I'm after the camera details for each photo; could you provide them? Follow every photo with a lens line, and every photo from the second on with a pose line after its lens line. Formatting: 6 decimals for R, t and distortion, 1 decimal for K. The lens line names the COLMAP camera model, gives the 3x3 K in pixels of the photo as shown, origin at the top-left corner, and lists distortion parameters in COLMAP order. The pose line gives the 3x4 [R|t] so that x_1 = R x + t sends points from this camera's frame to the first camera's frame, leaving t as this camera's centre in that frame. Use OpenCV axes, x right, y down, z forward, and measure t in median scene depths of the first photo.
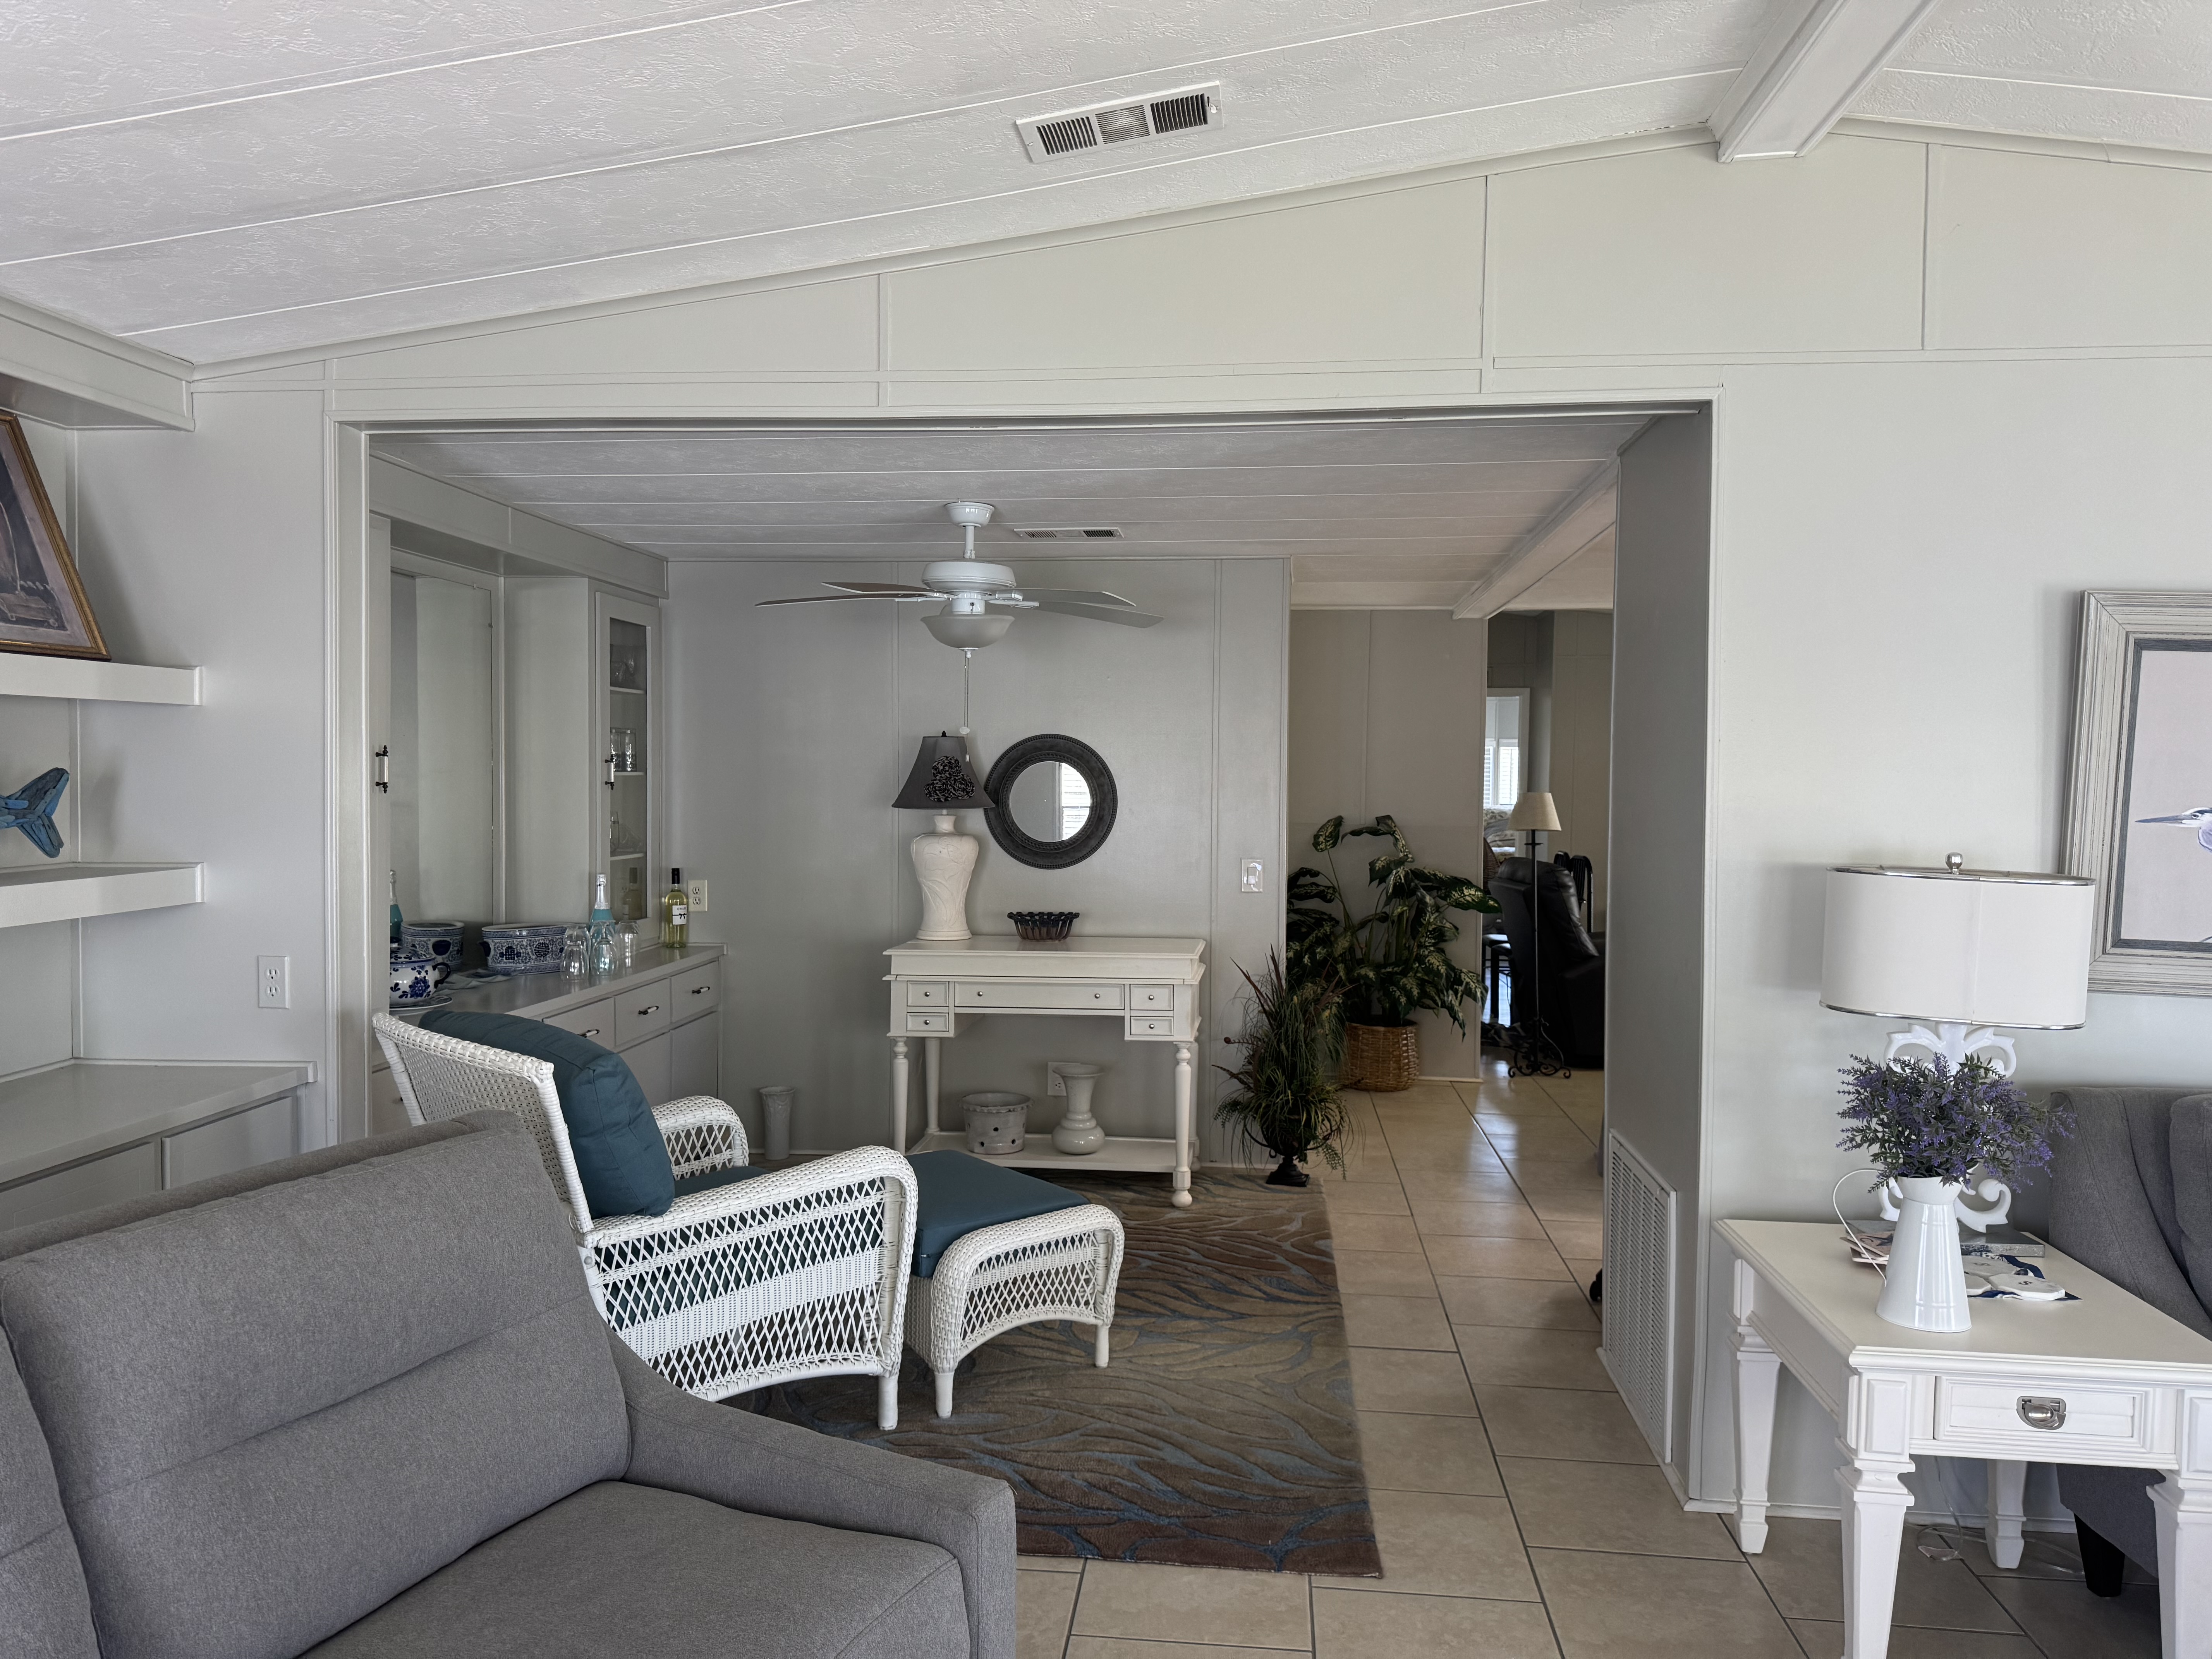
lens RADIAL K [[1515.0, 0, 1106.0], [0, 1515.0, 829.5], [0, 0, 1]] dist [0.152355, -0.262915]
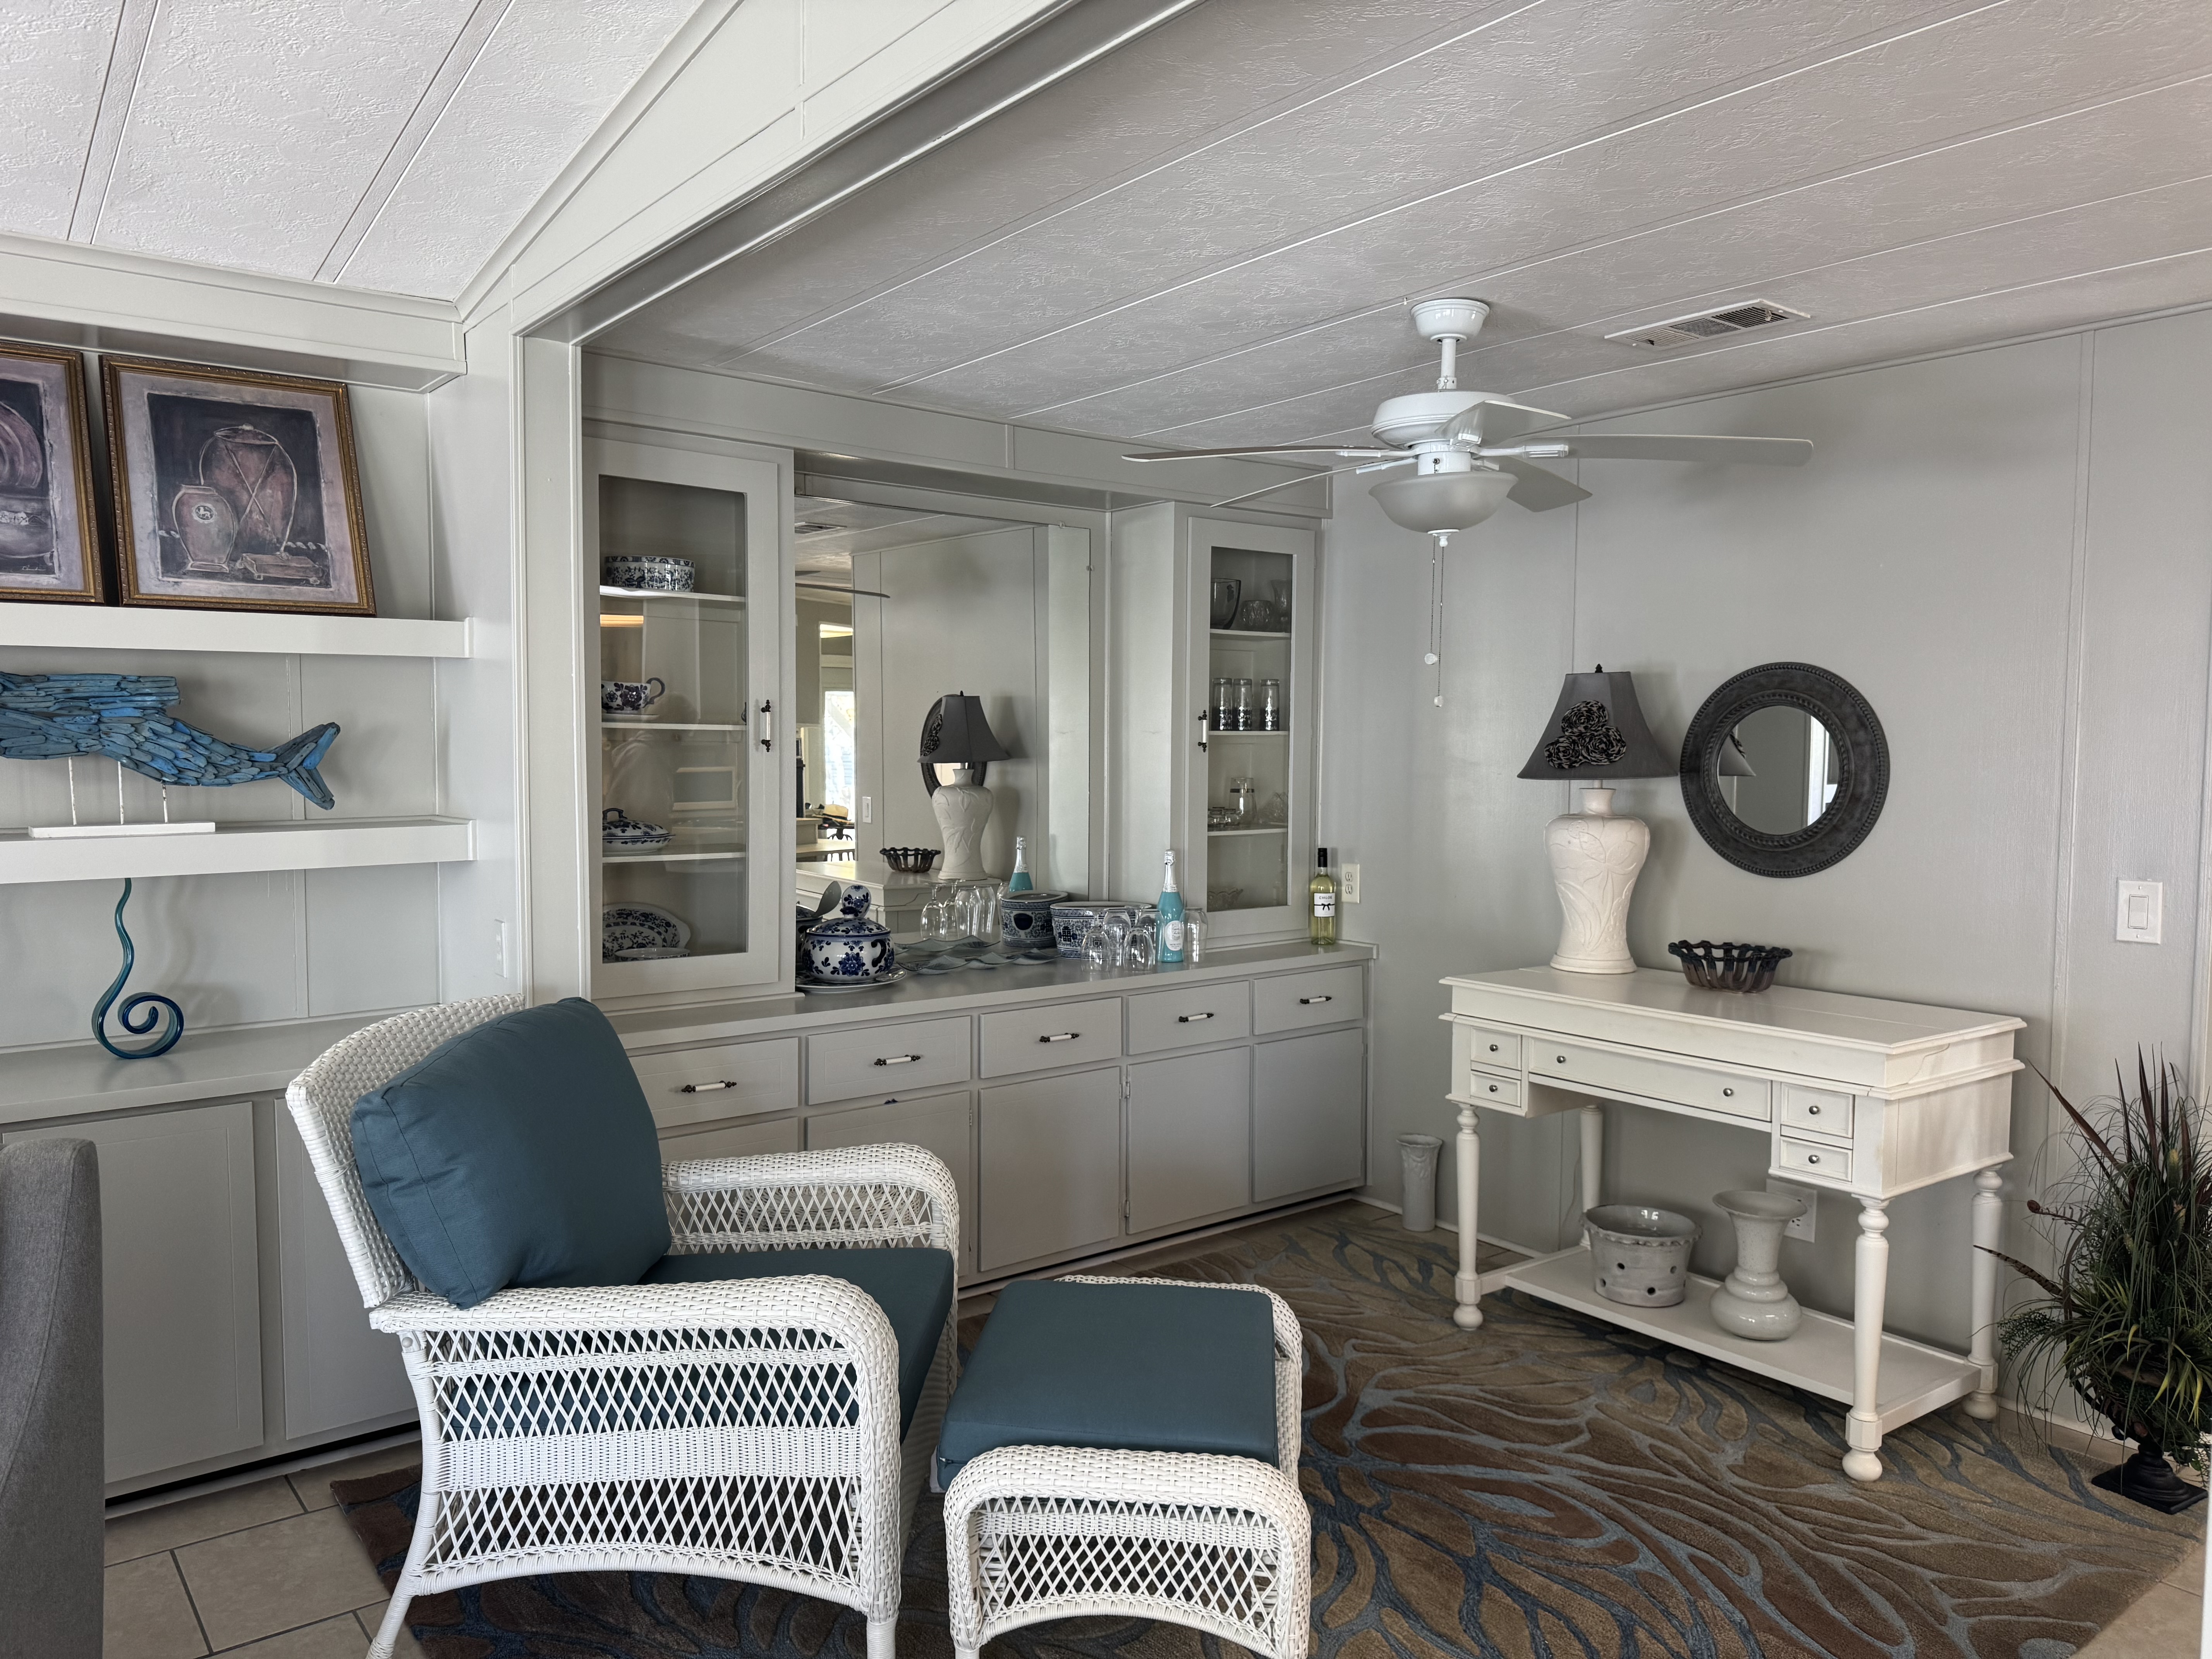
lens RADIAL K [[1540.3, 0, 1112.1], [0, 1540.3, 845.9], [0, 0, 1]] dist [0.033120, -0.039730]
pose [[0.695790, 0.047267, -0.716688, 0.261089], [-0.024260, 0.998809, 0.042321, -0.008826], [0.717835, -0.012059, 0.696109, 0.394406]]
